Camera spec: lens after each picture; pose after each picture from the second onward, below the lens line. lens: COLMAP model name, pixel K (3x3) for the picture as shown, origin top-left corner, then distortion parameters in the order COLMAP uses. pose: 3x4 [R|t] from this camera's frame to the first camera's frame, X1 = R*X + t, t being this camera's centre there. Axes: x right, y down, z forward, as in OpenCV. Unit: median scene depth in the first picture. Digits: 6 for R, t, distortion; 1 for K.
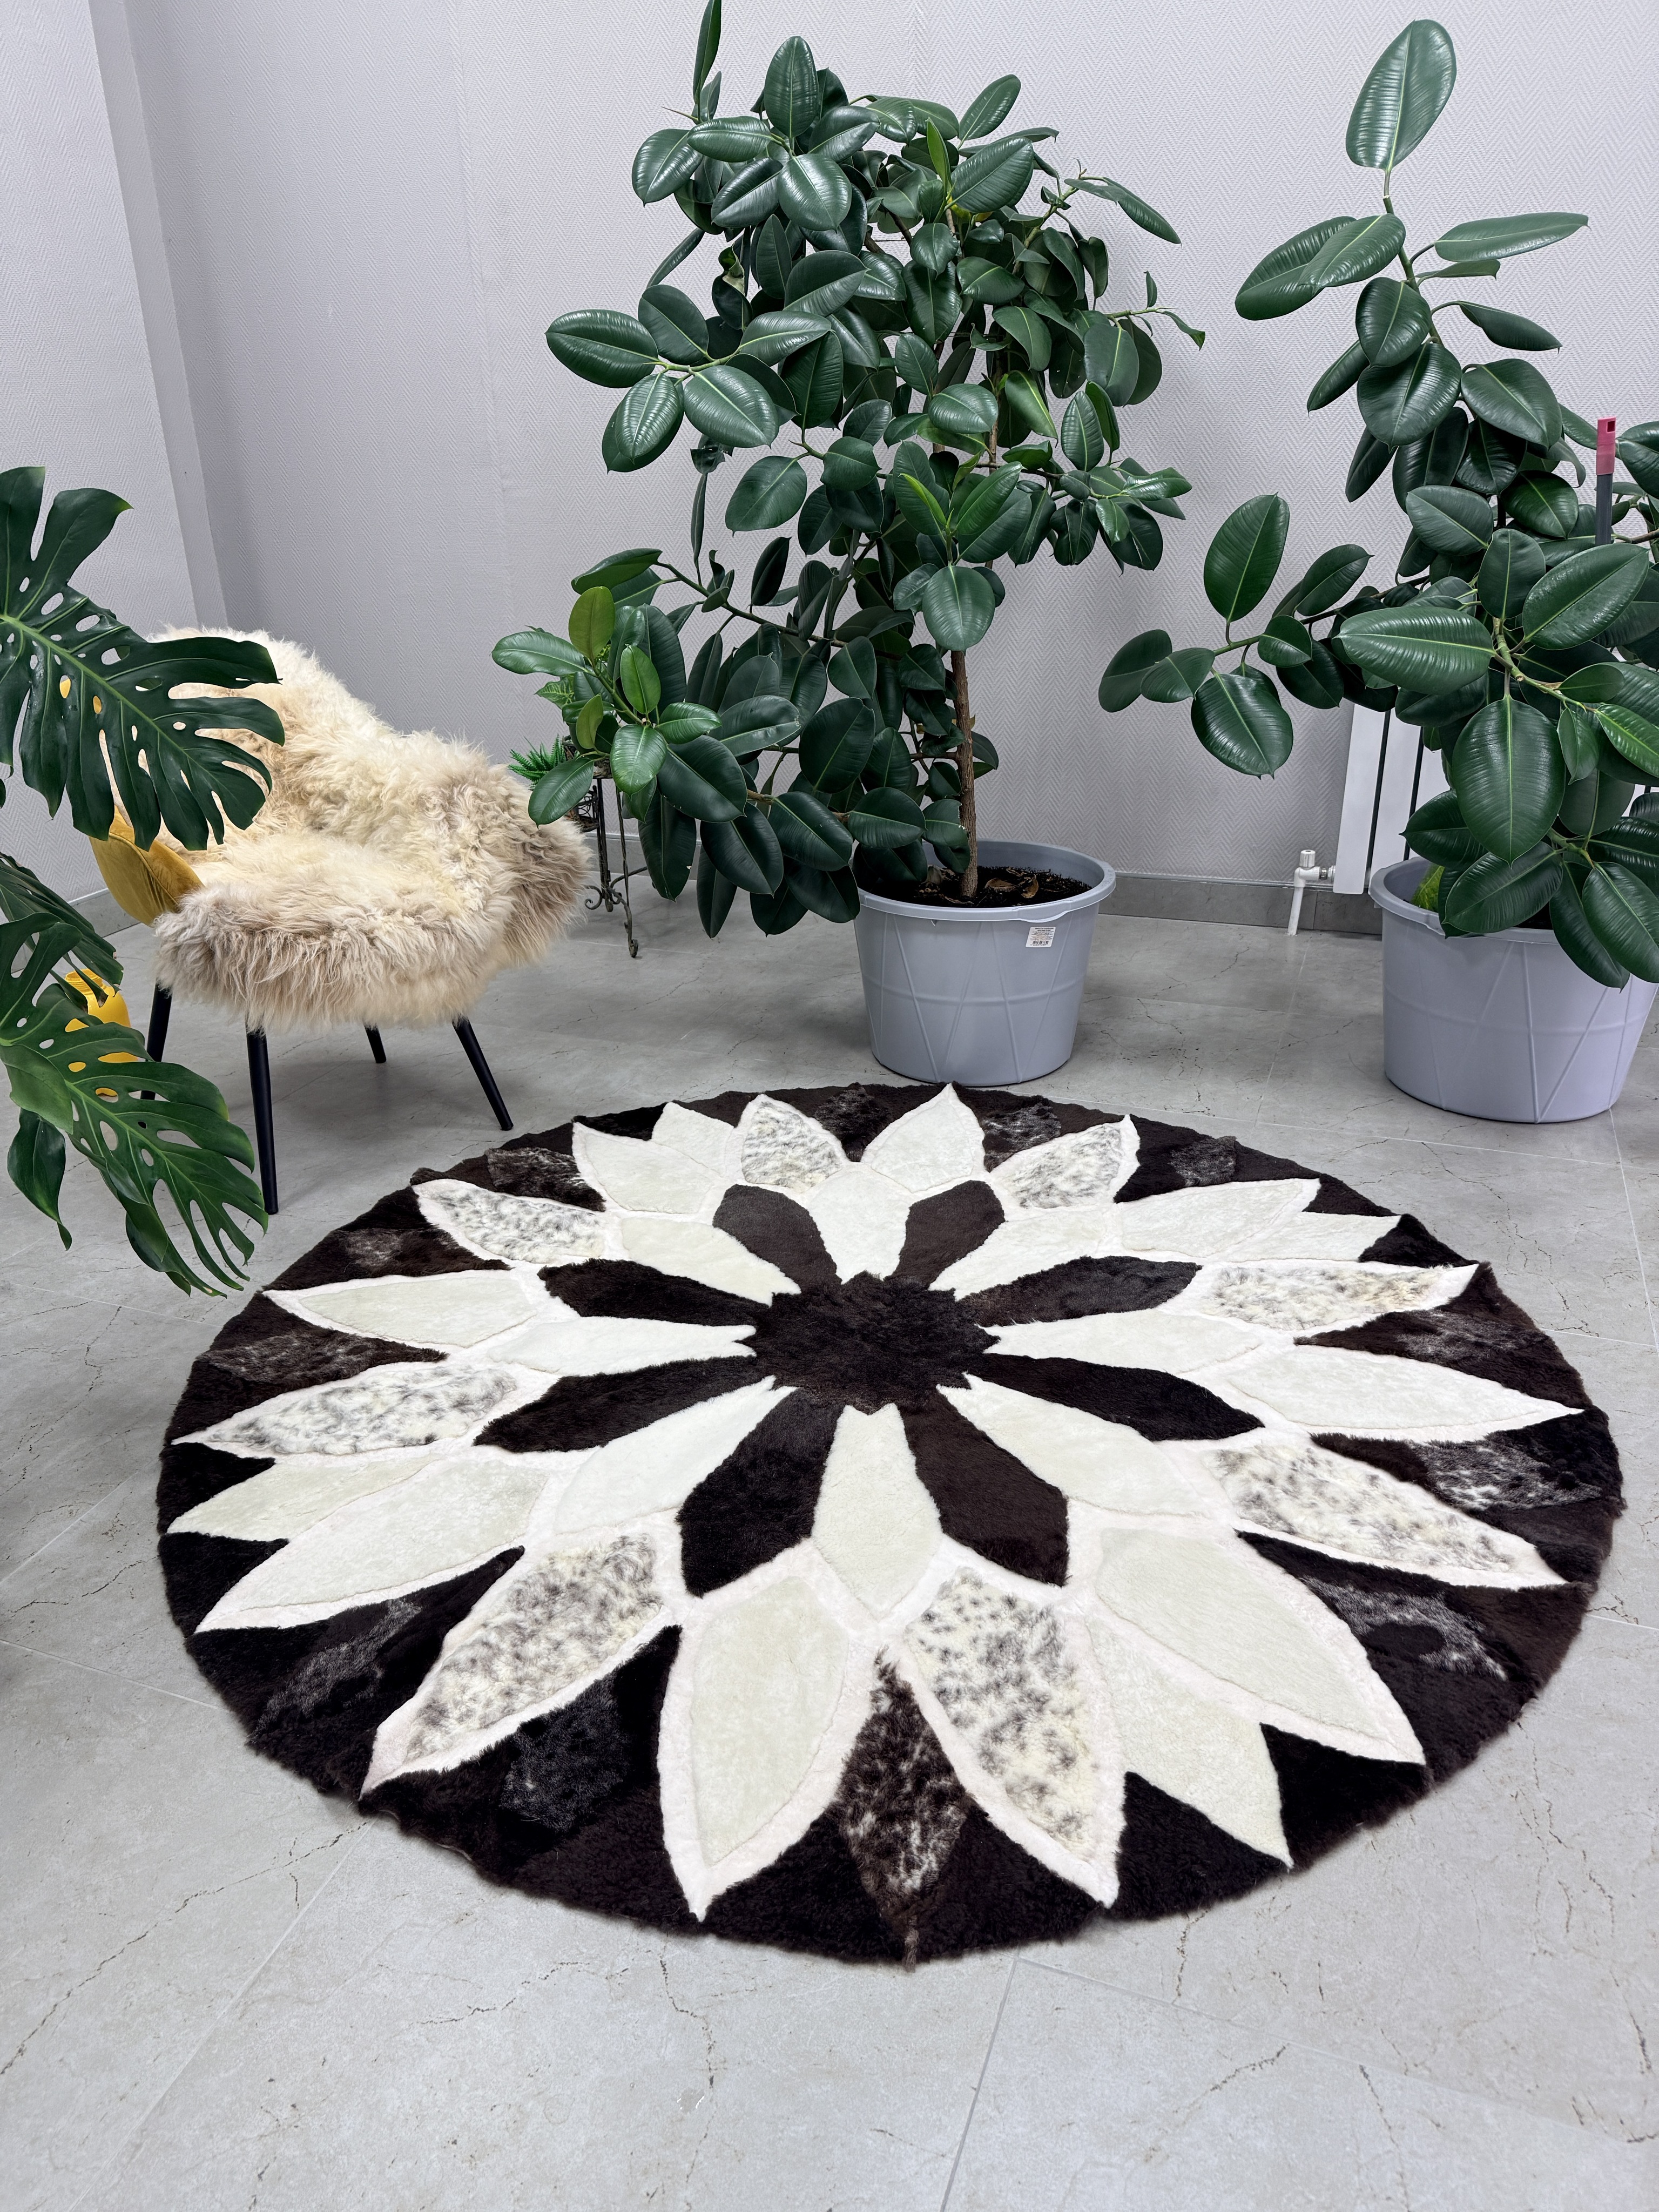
lens RADIAL K [[1560.7, 0, 829.5], [0, 1560.7, 1106.0], [0, 0, 1]] dist [0.119214, -0.175332]
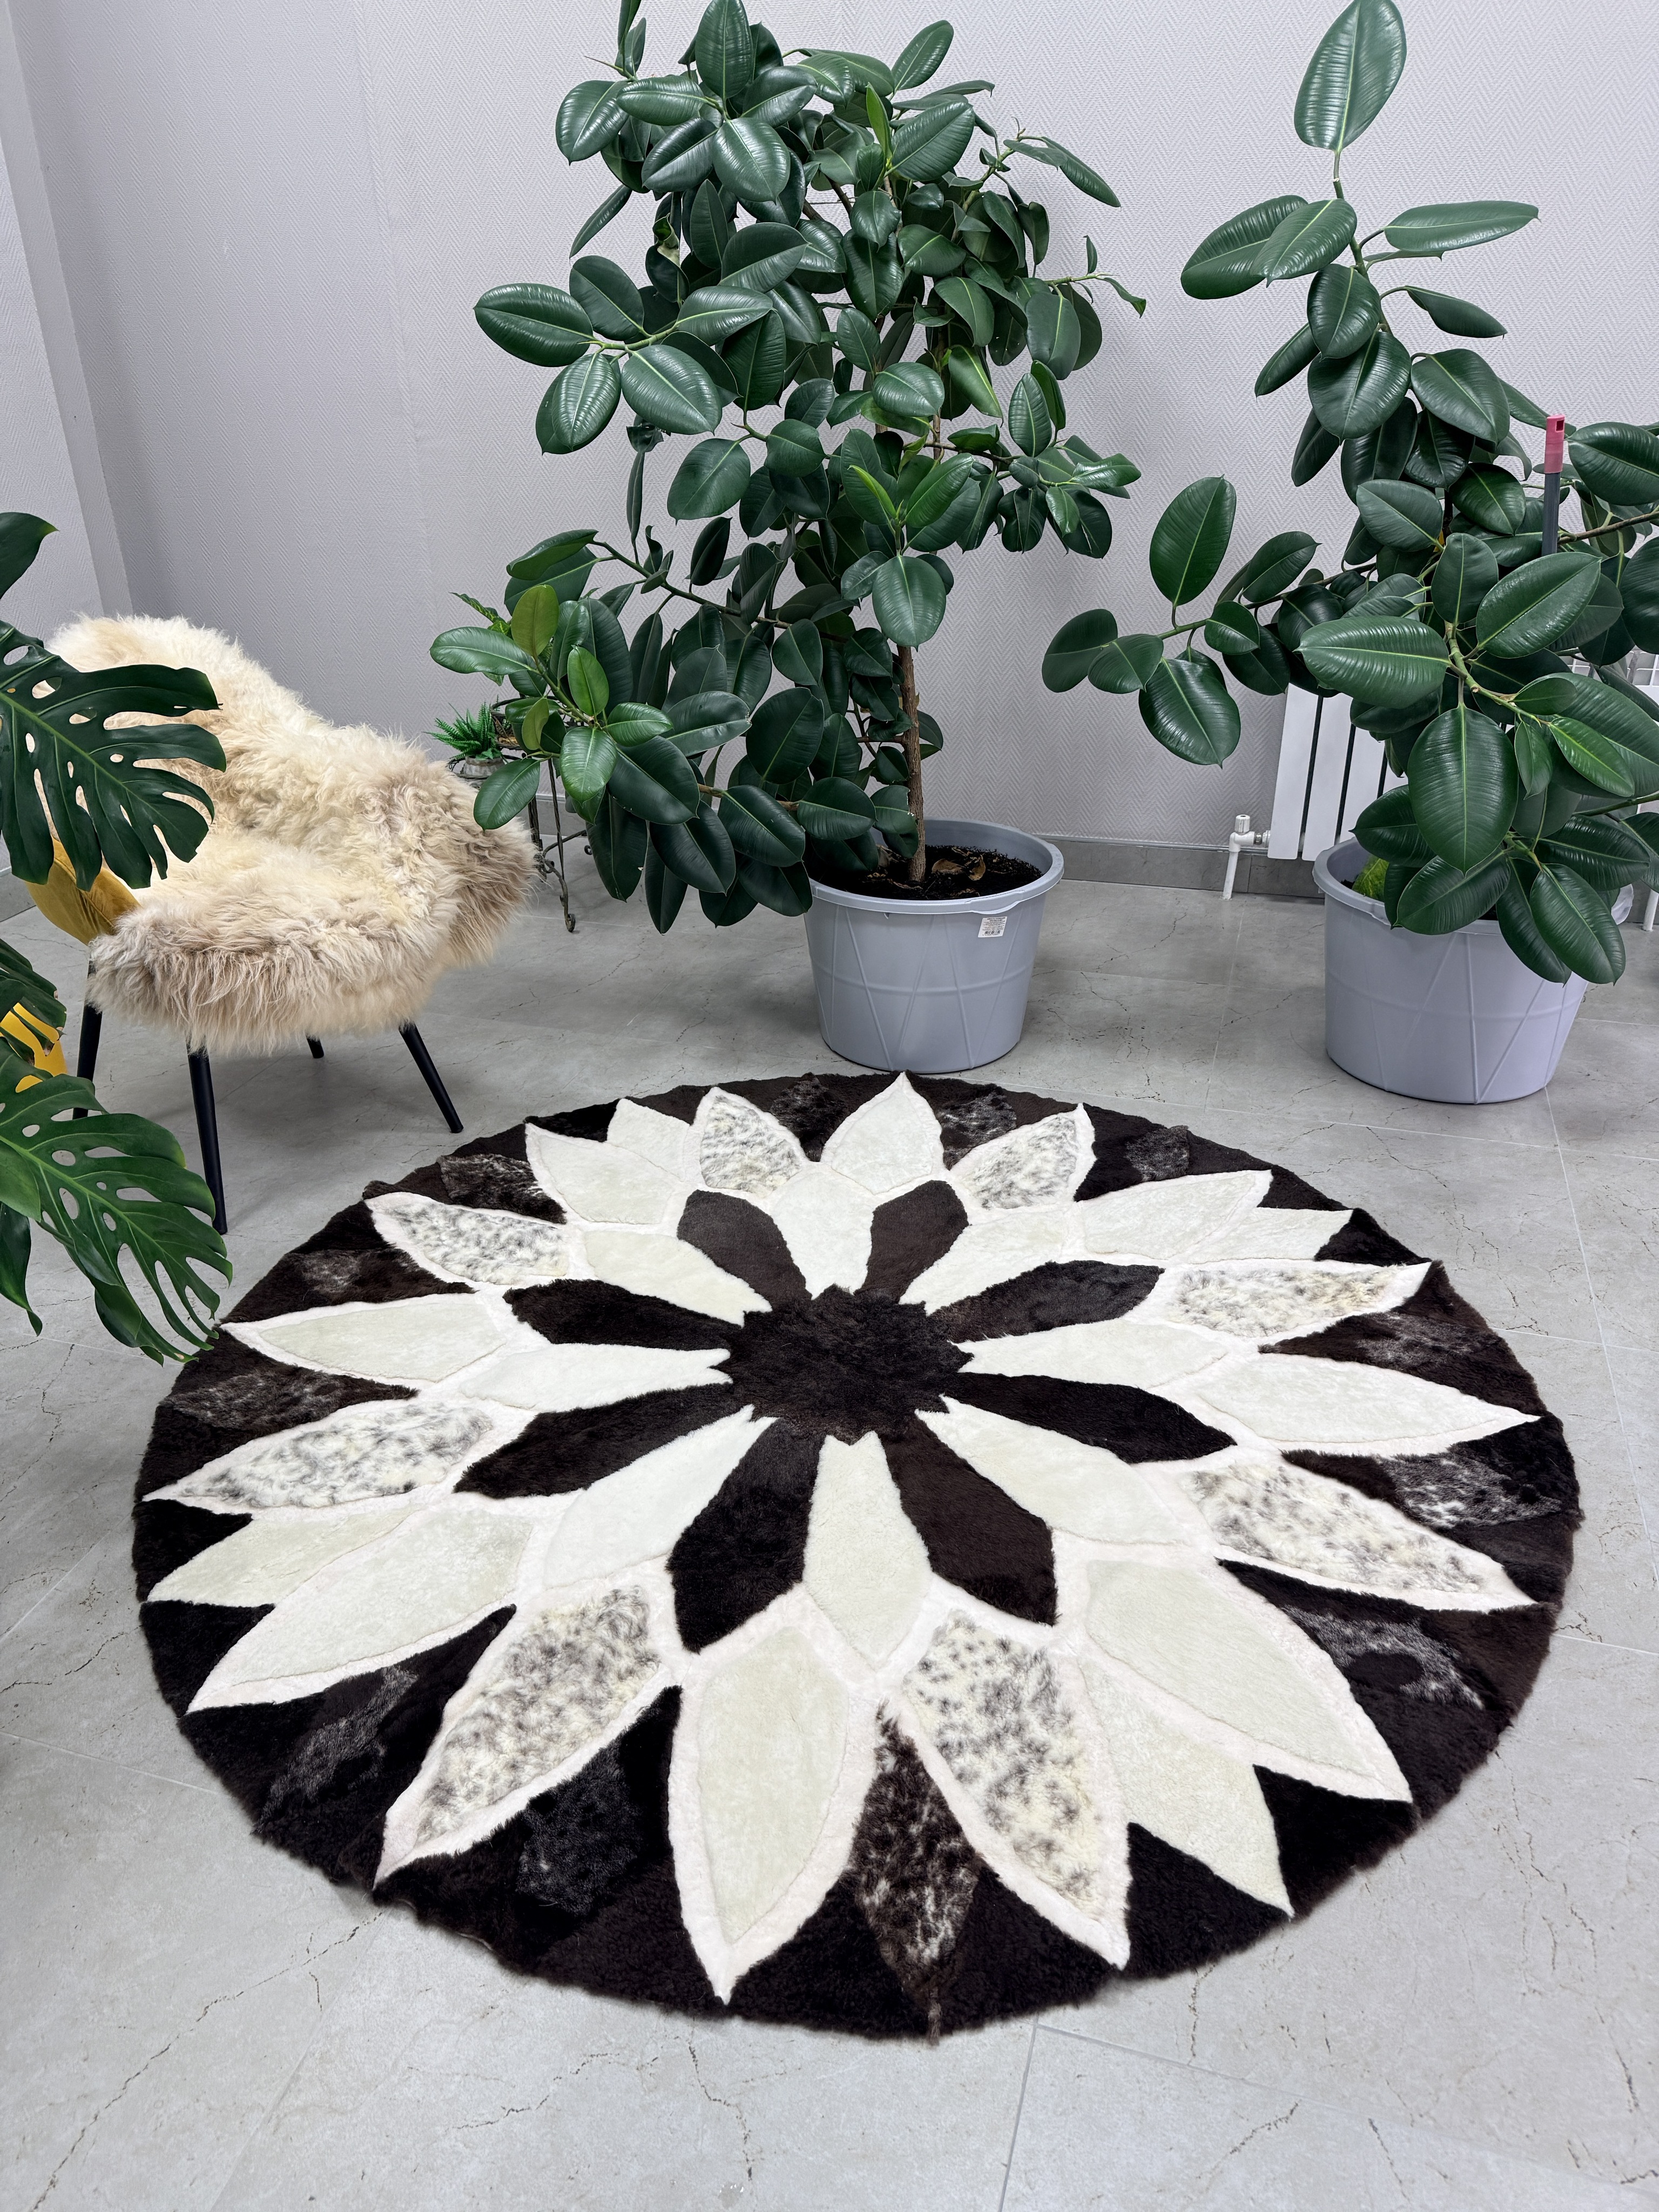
lens RADIAL K [[1564.1, 0, 832.6], [0, 1564.1, 1093.8], [0, 0, 1]] dist [0.098430, -0.125093]
pose [[0.997996, -0.022399, 0.059173, -0.040744], [0.019164, 0.998320, 0.054686, -0.083379], [-0.060299, -0.053443, 0.996749, 0.007617]]
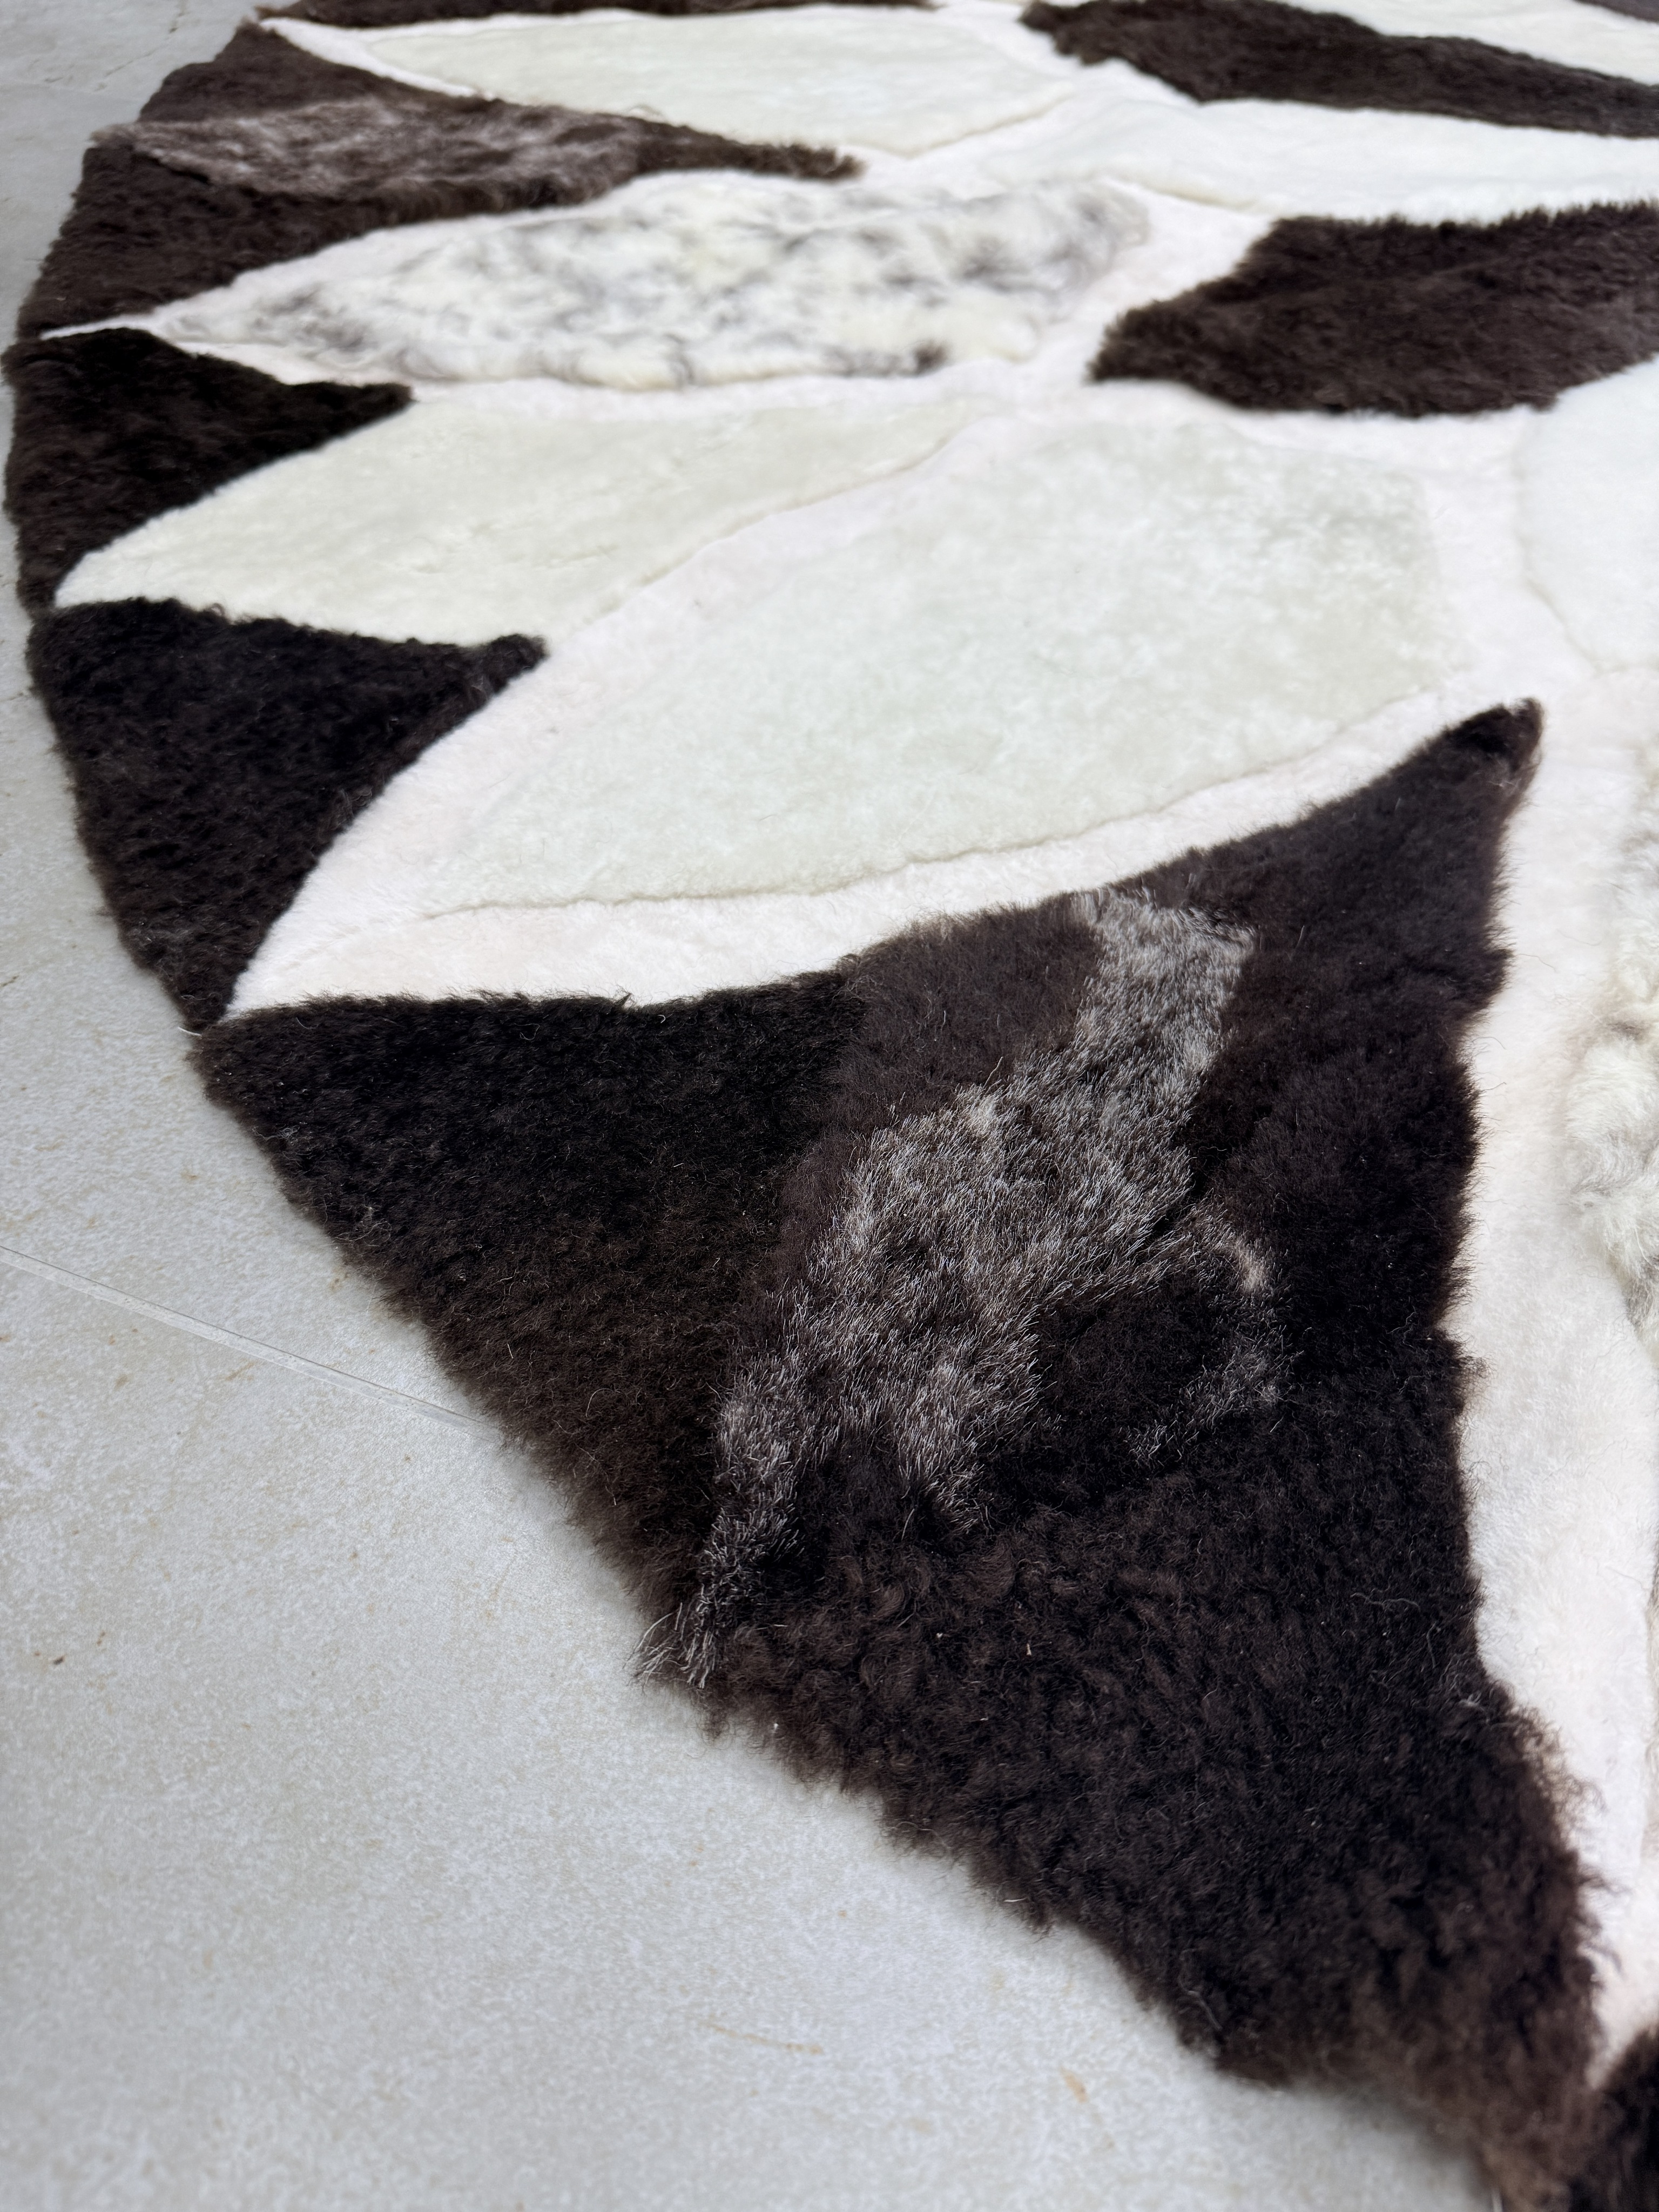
lens RADIAL K [[1596.1, 0, 861.5], [0, 1596.1, 1108.6], [0, 0, 1]] dist [-0.000282, -0.042902]
pose [[0.998803, 0.023198, 0.043052, -0.272185], [-0.039412, 0.903038, 0.427748, 0.208692], [-0.028954, -0.428933, 0.902872, 0.671437]]
